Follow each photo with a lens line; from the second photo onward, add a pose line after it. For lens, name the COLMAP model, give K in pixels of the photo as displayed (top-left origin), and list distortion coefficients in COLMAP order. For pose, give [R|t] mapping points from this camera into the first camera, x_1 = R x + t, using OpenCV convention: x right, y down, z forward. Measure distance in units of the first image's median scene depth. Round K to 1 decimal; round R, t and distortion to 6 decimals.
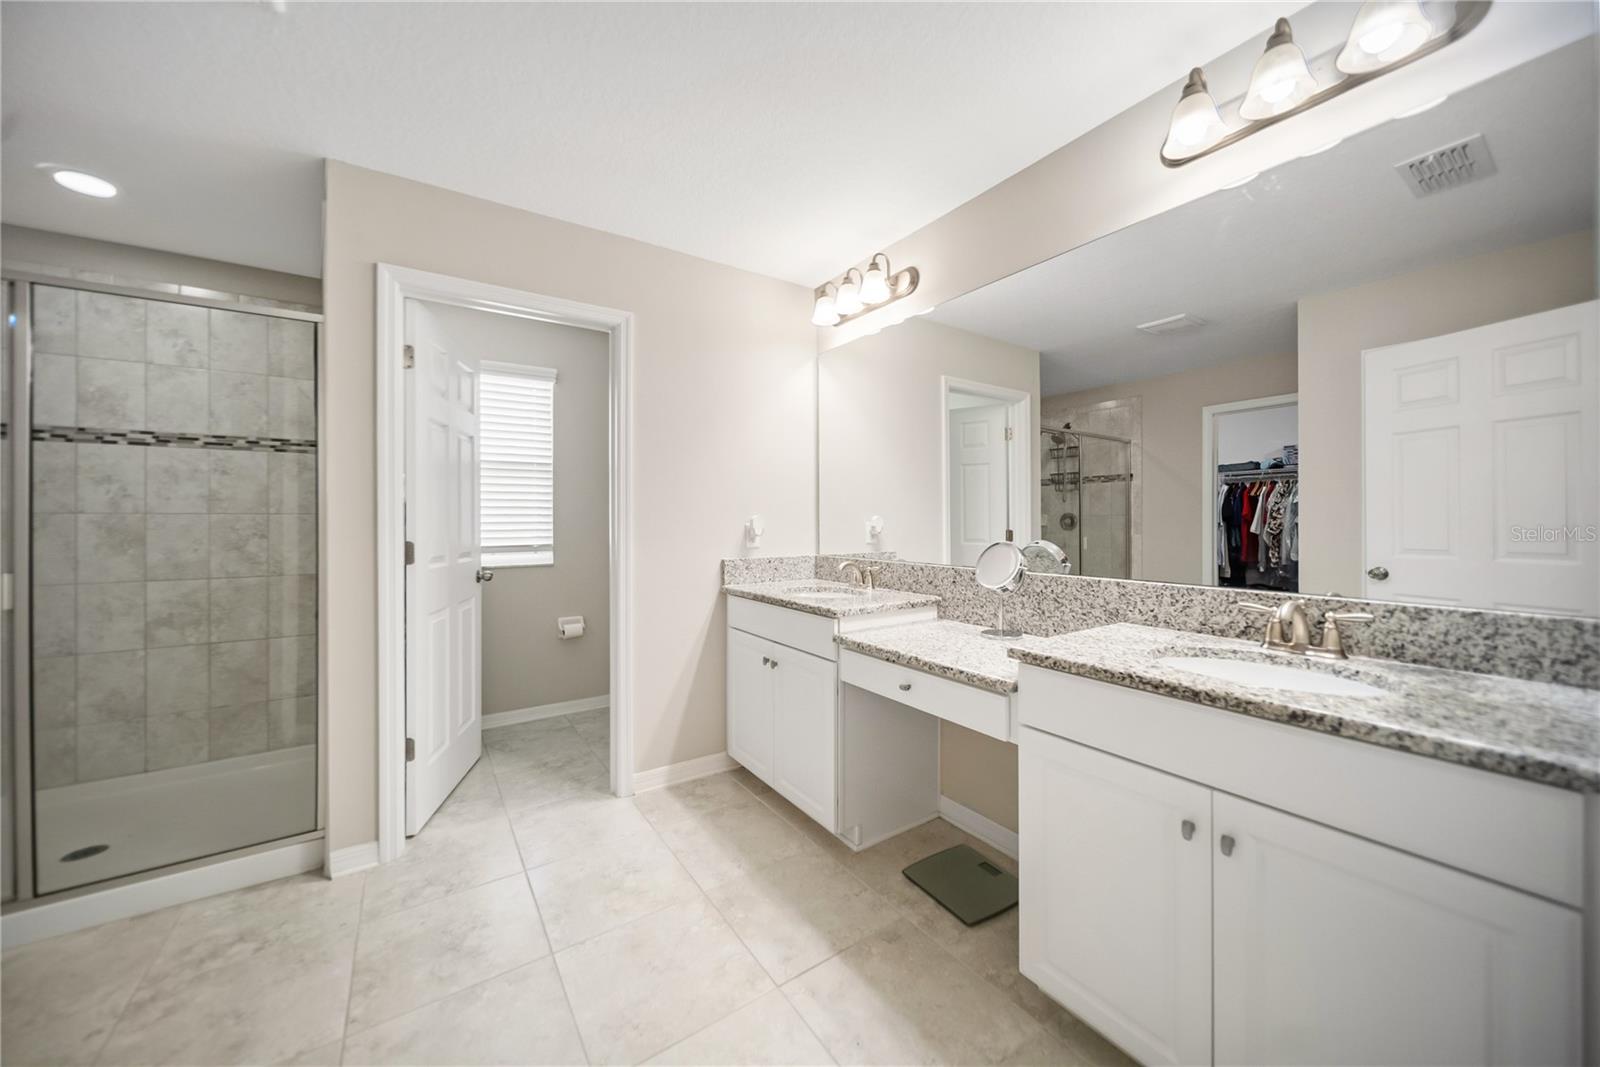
lens RADIAL K [[567.9, 0, 811.5], [0, 567.9, 521.2], [0, 0, 1]] dist [-0.001010, -0.000468]
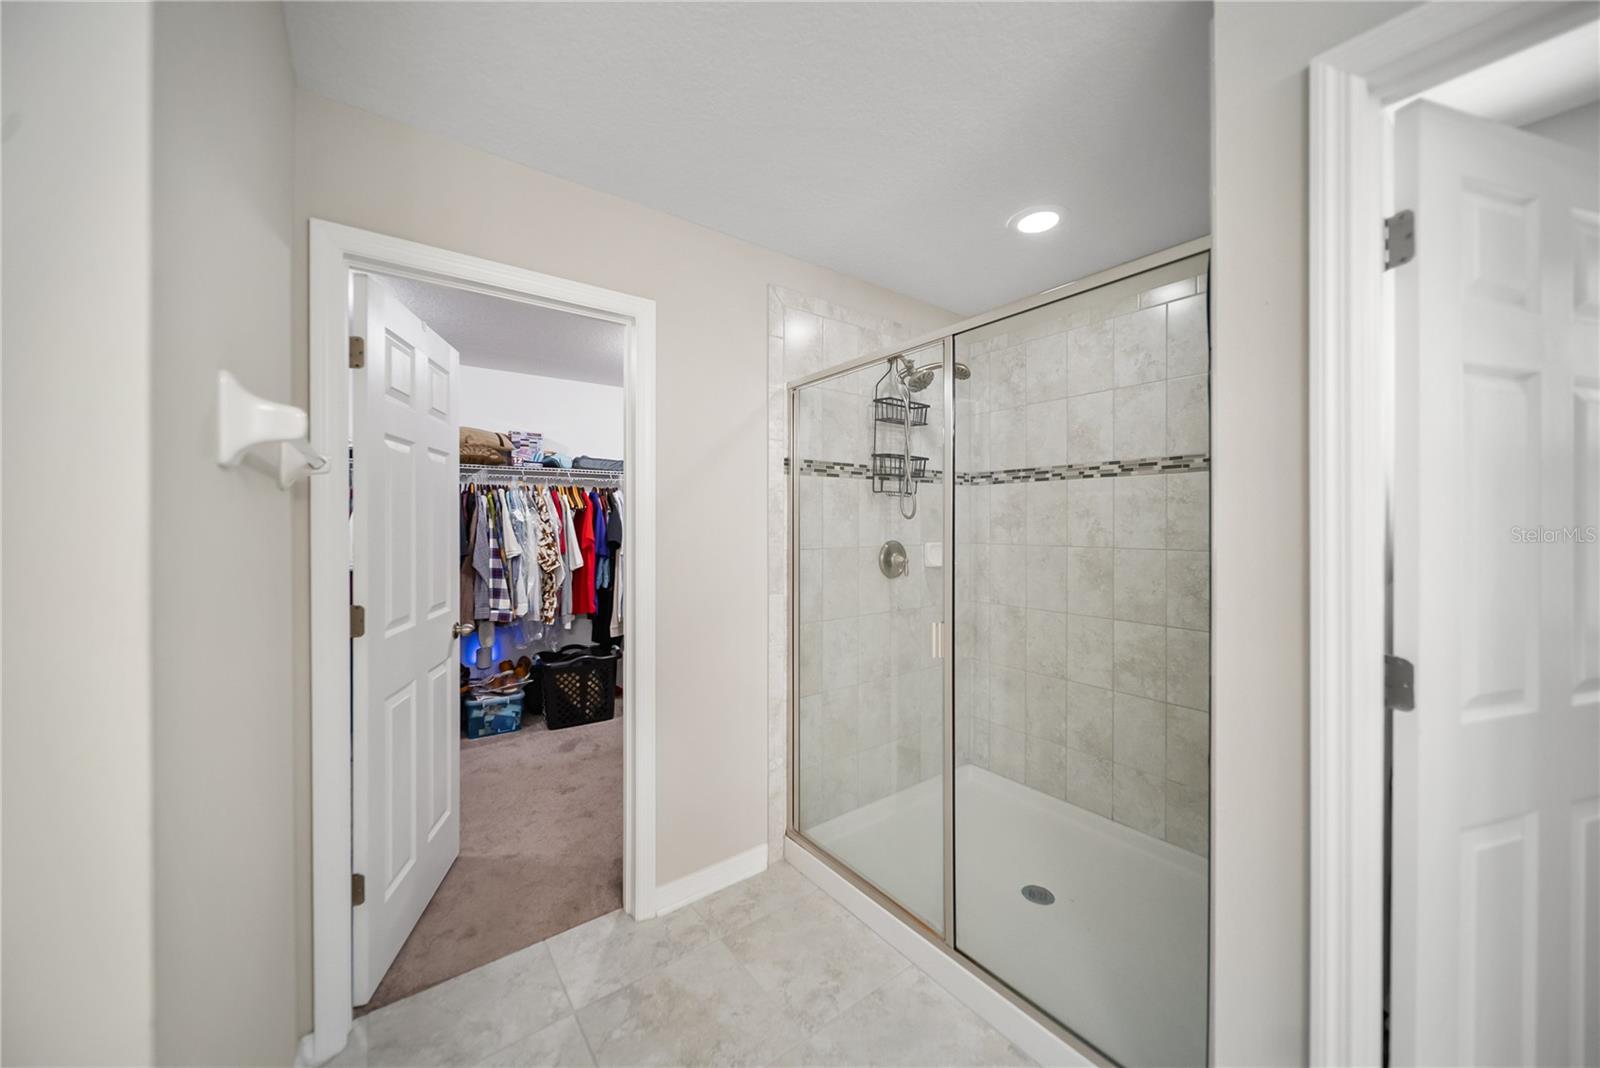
lens RADIAL K [[567.9, 0, 802.2], [0, 567.9, 520.0], [0, 0, 1]] dist [-0.001010, -0.000468]
pose [[0.036661, -0.000635, -0.999328, -0.247674], [-0.003075, 0.999995, -0.000748, -0.058778], [0.999323, 0.003100, 0.036659, 0.449621]]
